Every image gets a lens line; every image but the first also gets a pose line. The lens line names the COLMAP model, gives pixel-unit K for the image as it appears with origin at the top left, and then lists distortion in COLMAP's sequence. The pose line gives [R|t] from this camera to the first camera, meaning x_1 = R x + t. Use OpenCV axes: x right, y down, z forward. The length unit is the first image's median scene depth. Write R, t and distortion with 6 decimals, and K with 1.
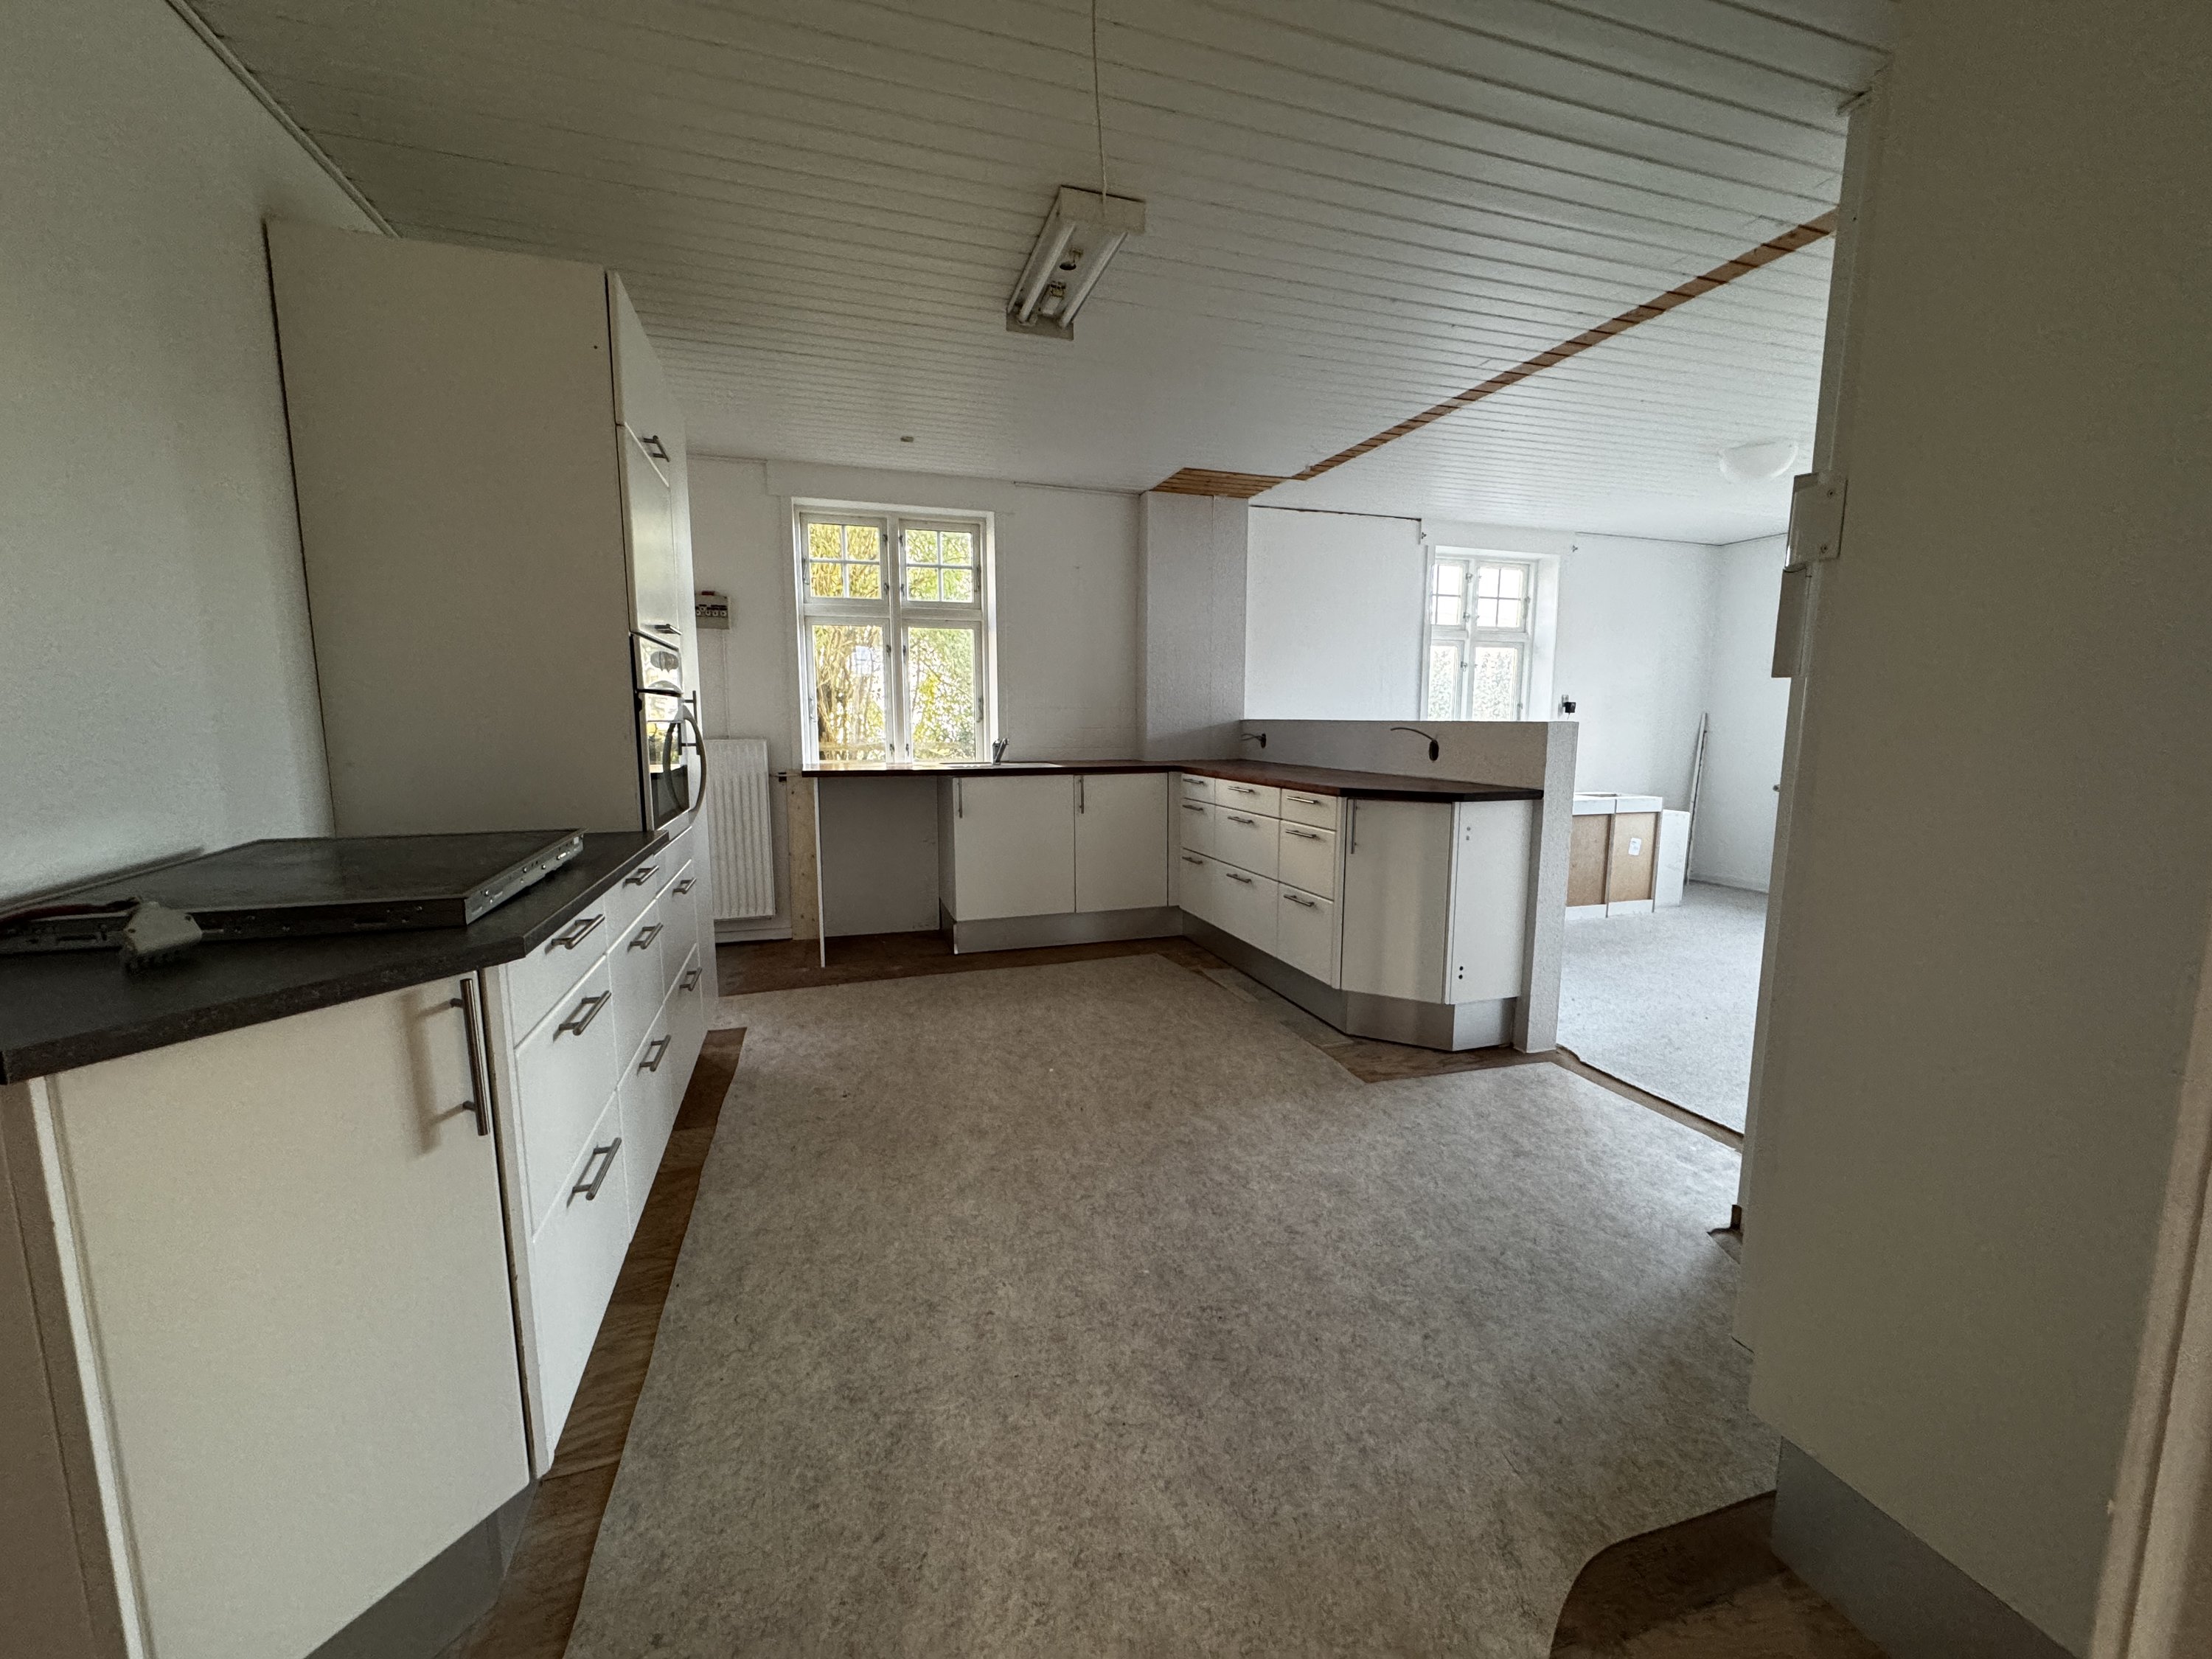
lens RADIAL K [[887.0, 0, 1104.7], [0, 887.0, 835.8], [0, 0, 1]] dist [0.003492, 0.000349]
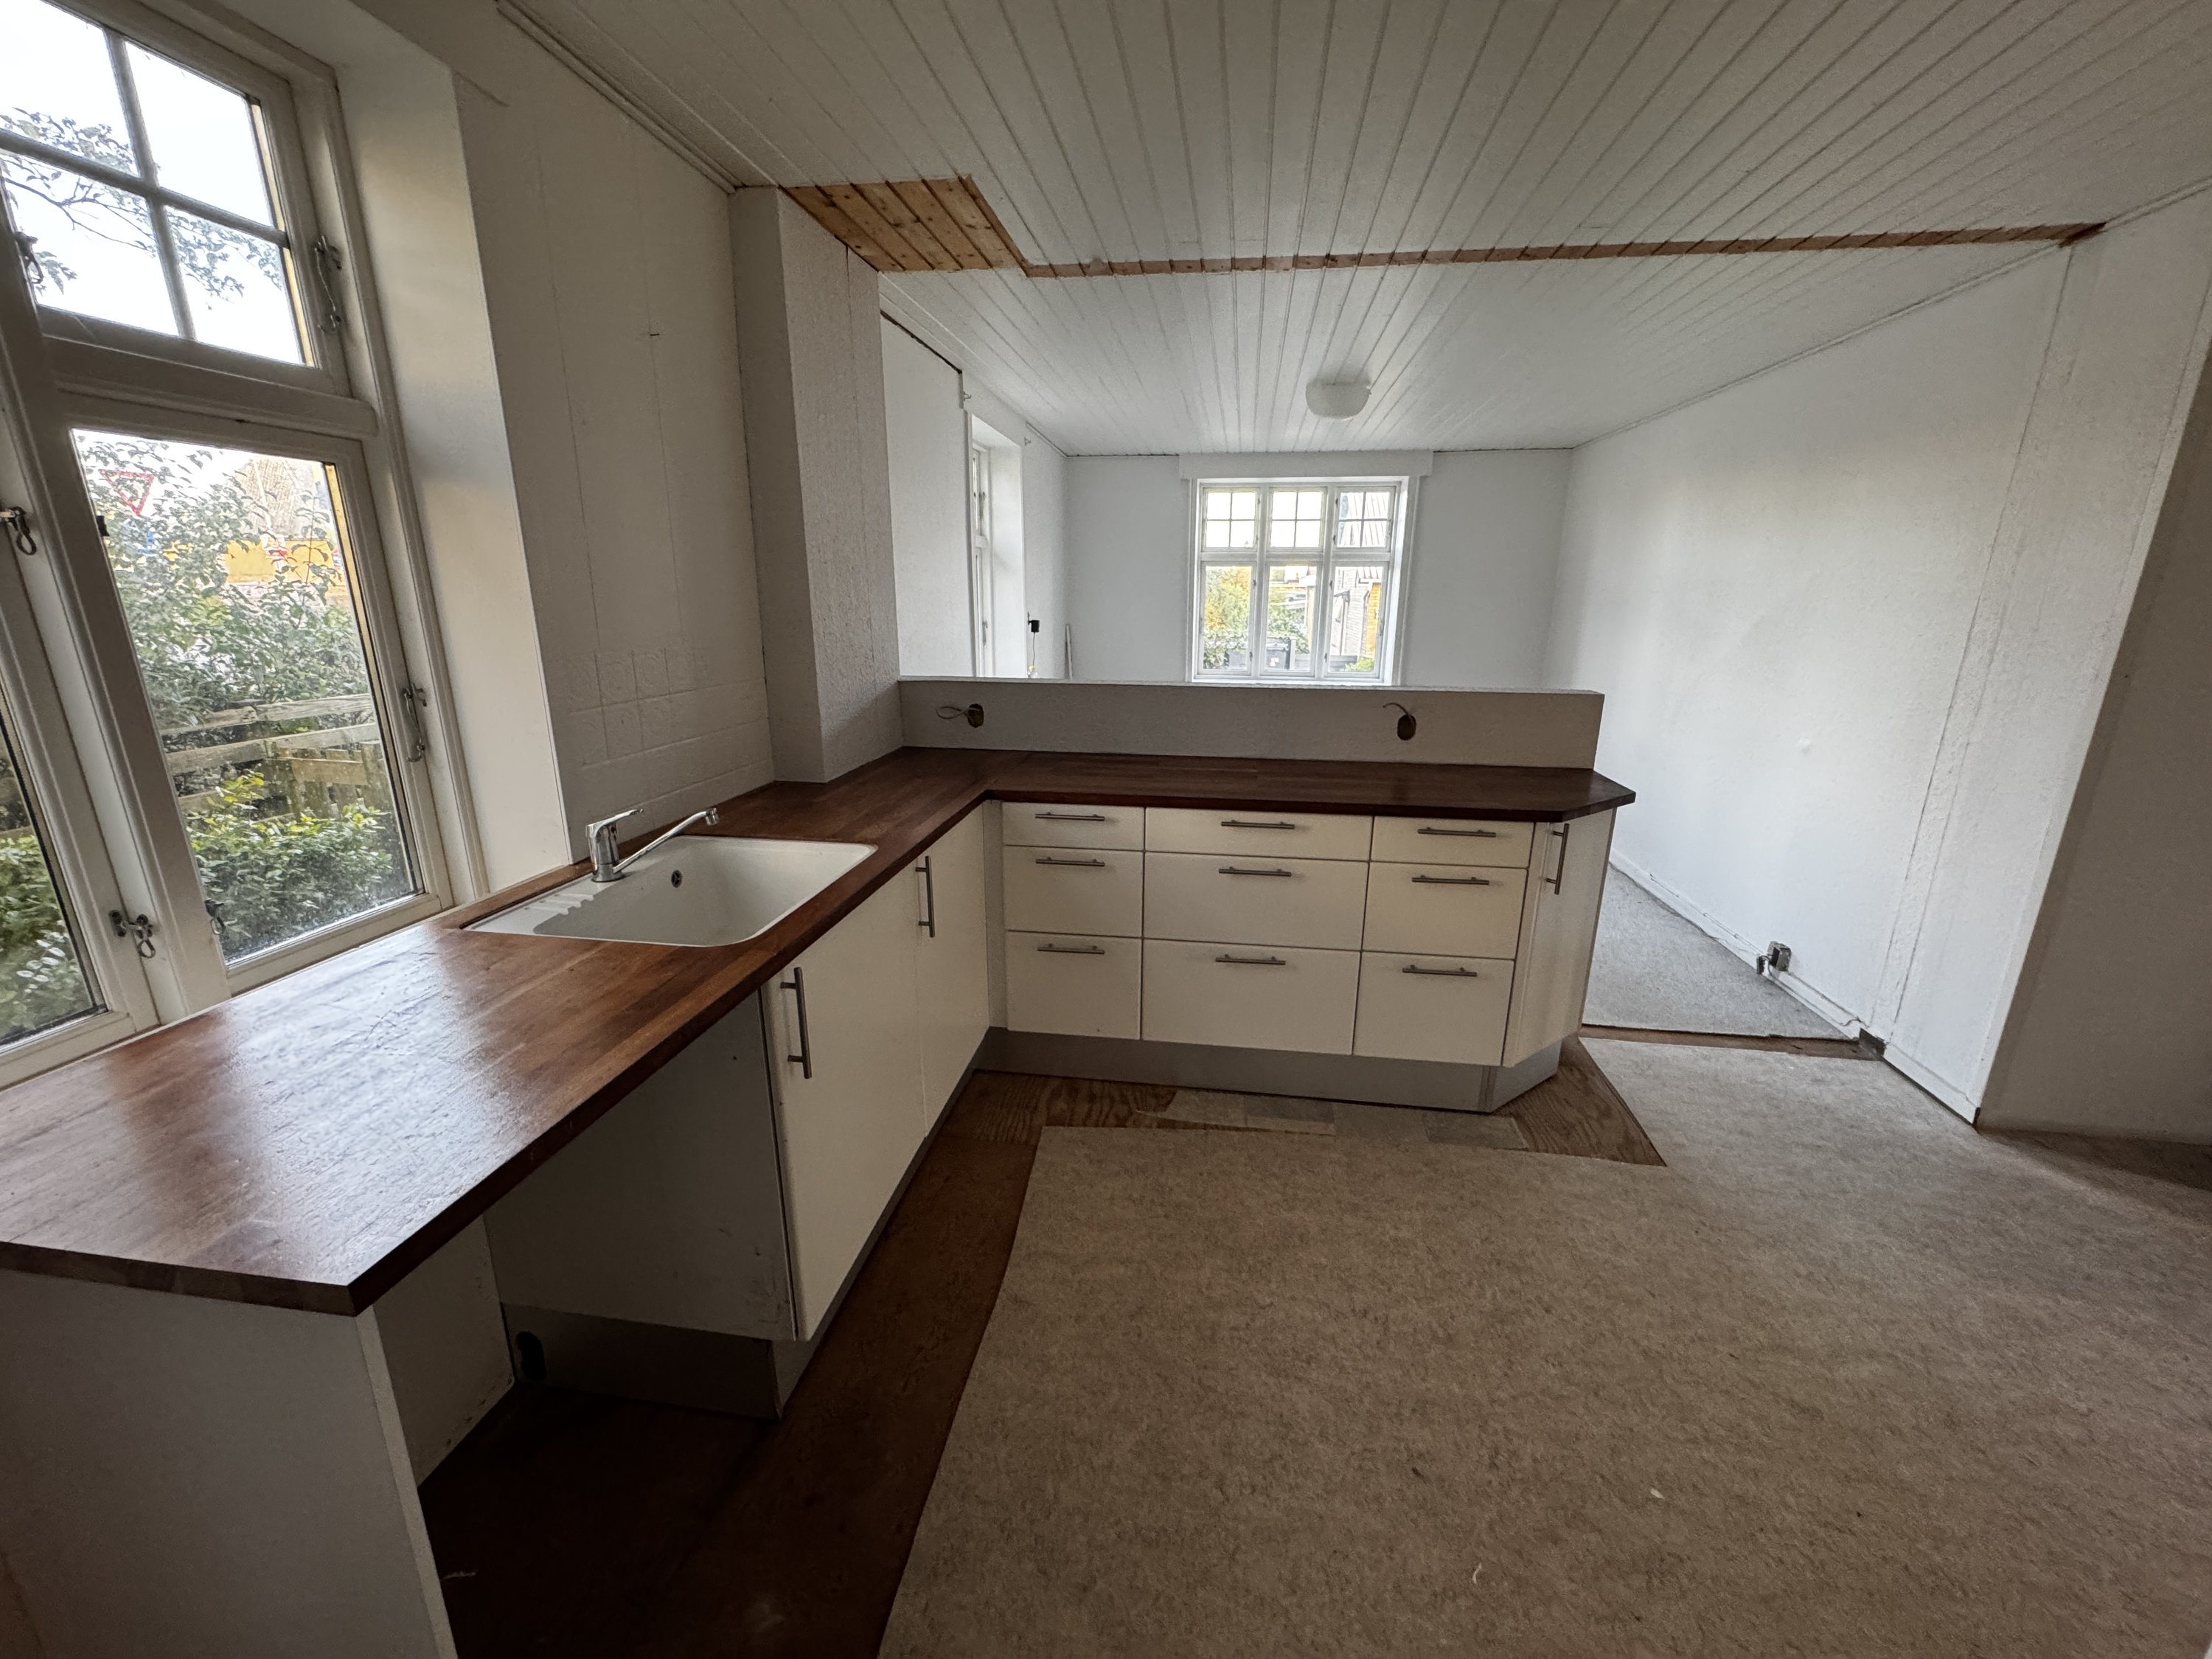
lens RADIAL K [[887.0, 0, 1110.2], [0, 887.0, 831.1], [0, 0, 1]] dist [0.003492, 0.000349]
pose [[0.434558, -0.237445, 0.868780, -0.480707], [0.113551, 0.971368, 0.208686, -0.212628], [-0.893457, 0.007964, 0.449078, 0.926810]]
